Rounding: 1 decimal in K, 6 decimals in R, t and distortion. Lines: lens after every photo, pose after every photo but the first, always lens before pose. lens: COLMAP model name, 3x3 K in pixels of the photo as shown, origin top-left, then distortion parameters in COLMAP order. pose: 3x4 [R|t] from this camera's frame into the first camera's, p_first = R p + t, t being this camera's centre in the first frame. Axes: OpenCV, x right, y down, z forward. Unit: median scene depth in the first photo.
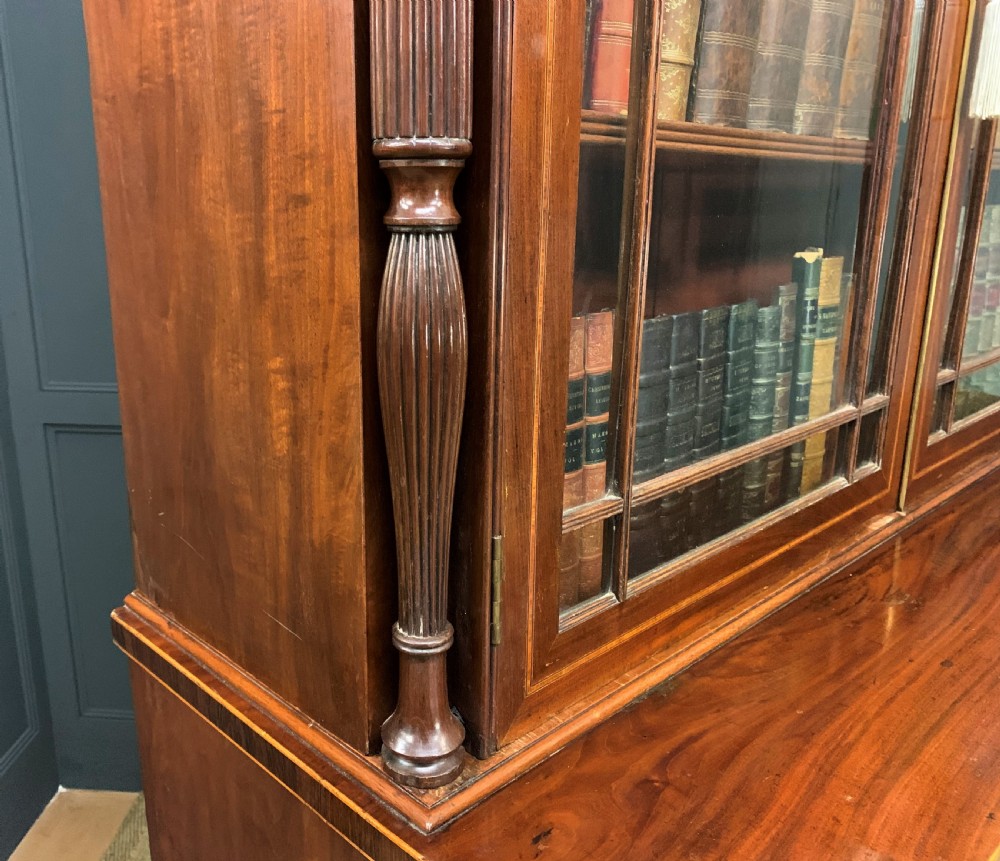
lens RADIAL K [[897.6, 0, 439.1], [0, 897.6, 430.6], [0, 0, 1]] dist [0.041502, -0.012439]
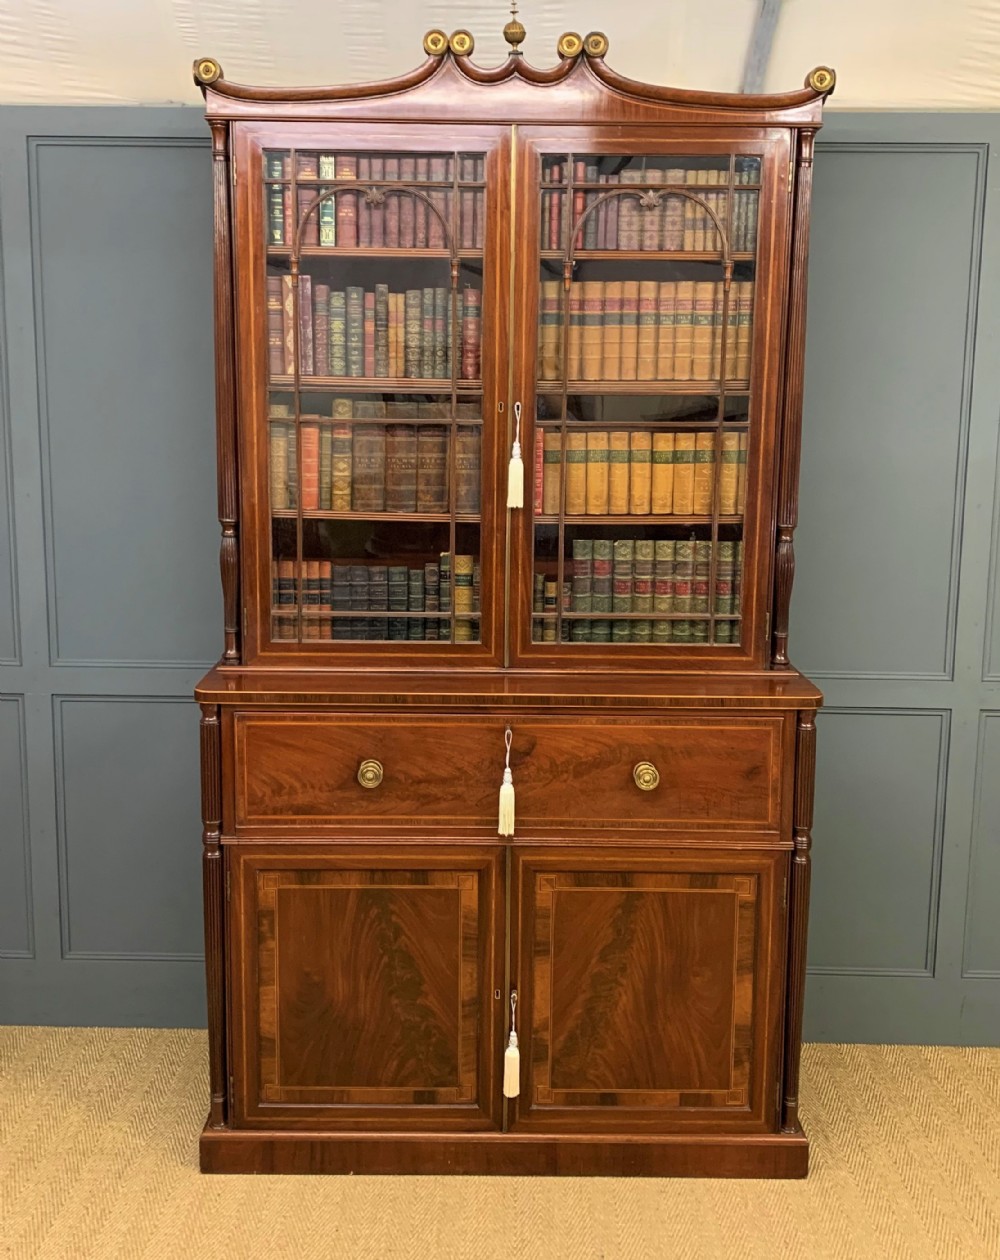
lens RADIAL K [[1378.9, 0, 485.9], [0, 1378.9, 590.2], [0, 0, 1]] dist [0.167246, -0.490876]
pose [[0.730242, 0.115465, -0.673360, 4.800668], [-0.187575, 0.981623, -0.035097, 0.046738], [0.656934, 0.151935, 0.738481, -2.805457]]
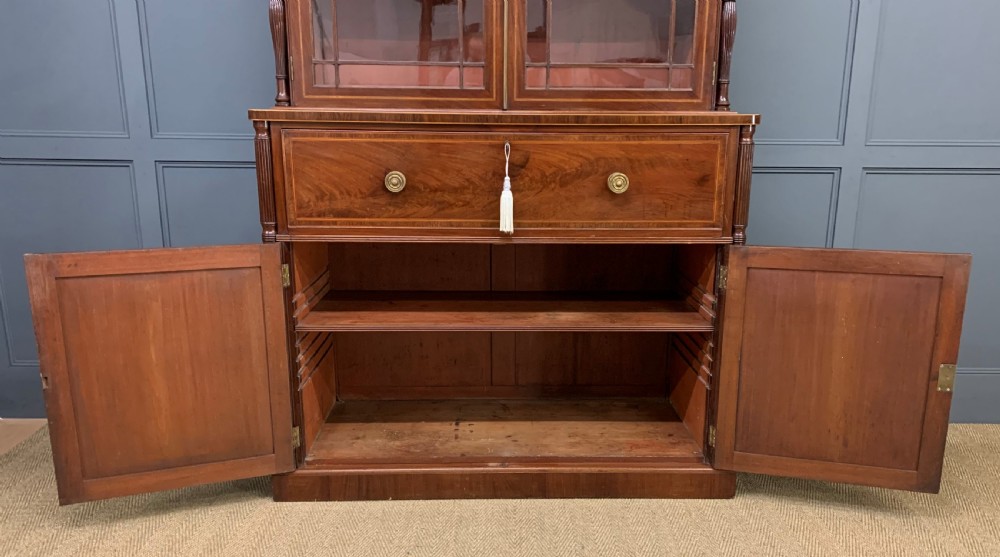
lens RADIAL K [[824.4, 0, 519.0], [0, 824.4, 334.4], [0, 0, 1]] dist [0.119283, -0.302014]
pose [[0.750129, 0.180005, -0.636321, 4.001826], [-0.180576, 0.981427, 0.064757, 1.037380], [0.636159, 0.066328, 0.768702, -1.595279]]
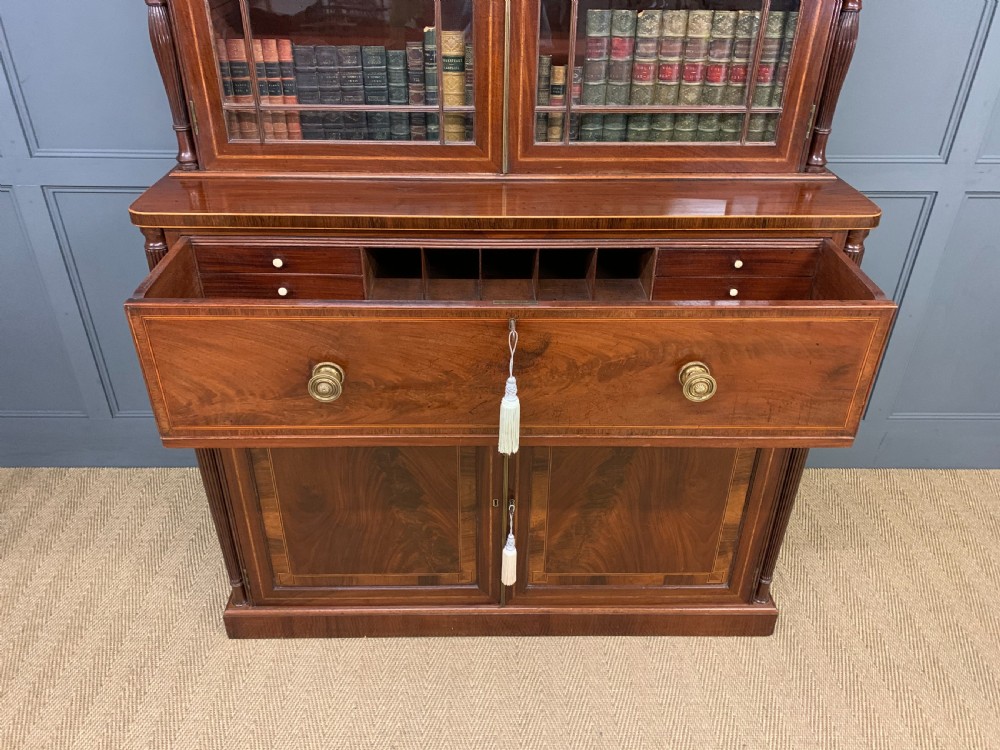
lens RADIAL K [[778.3, 0, 497.0], [0, 778.3, 372.1], [0, 0, 1]] dist [0.057024, -0.068485]
pose [[0.739136, 0.358189, -0.570419, 2.811183], [-0.185052, 0.922278, 0.339351, -0.152662], [0.647637, -0.145270, 0.747973, -0.618988]]
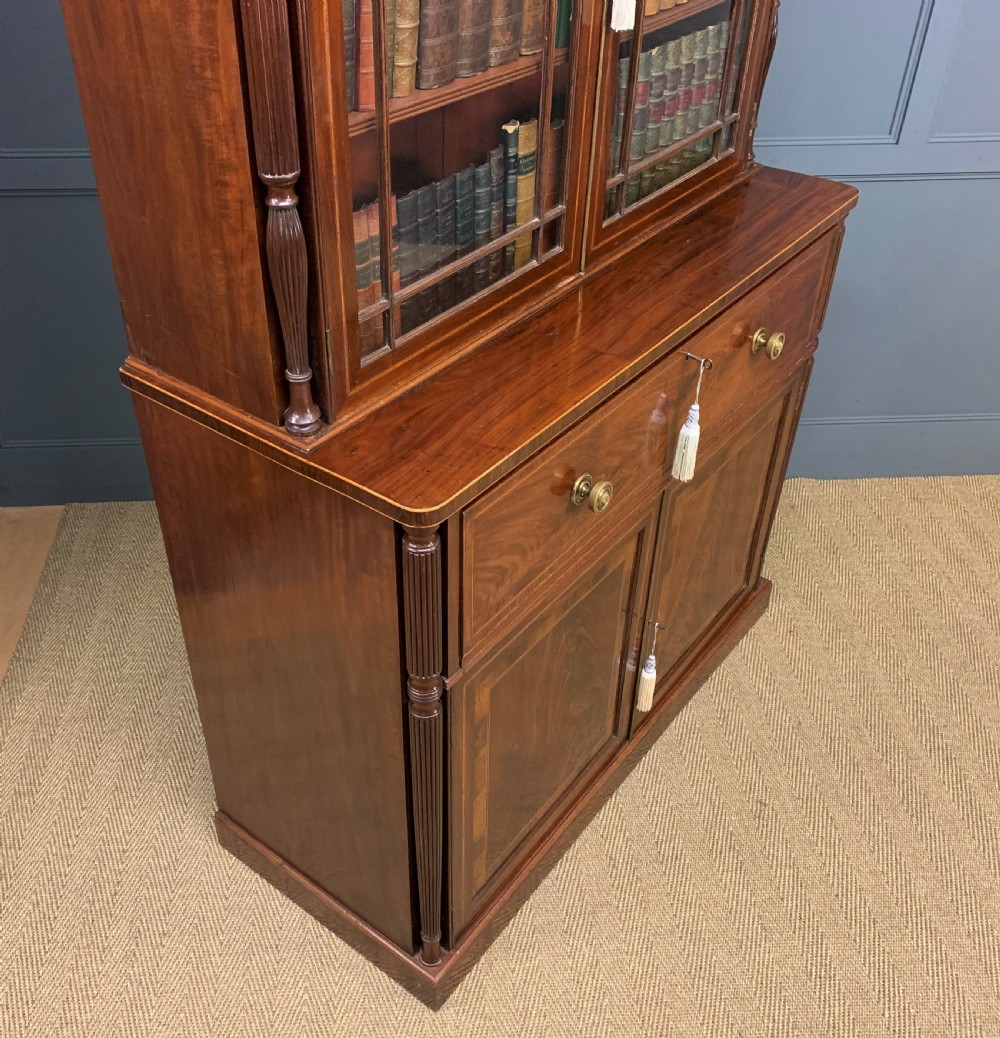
lens RADIAL K [[1075.1, 0, 466.8], [0, 1075.1, 520.1], [0, 0, 1]] dist [0.015909, -0.007506]
pose [[0.987638, -0.087380, 0.130141, 0.015062], [0.030870, 0.922383, 0.385041, -0.435425], [-0.153685, -0.376264, 0.913677, -1.579294]]
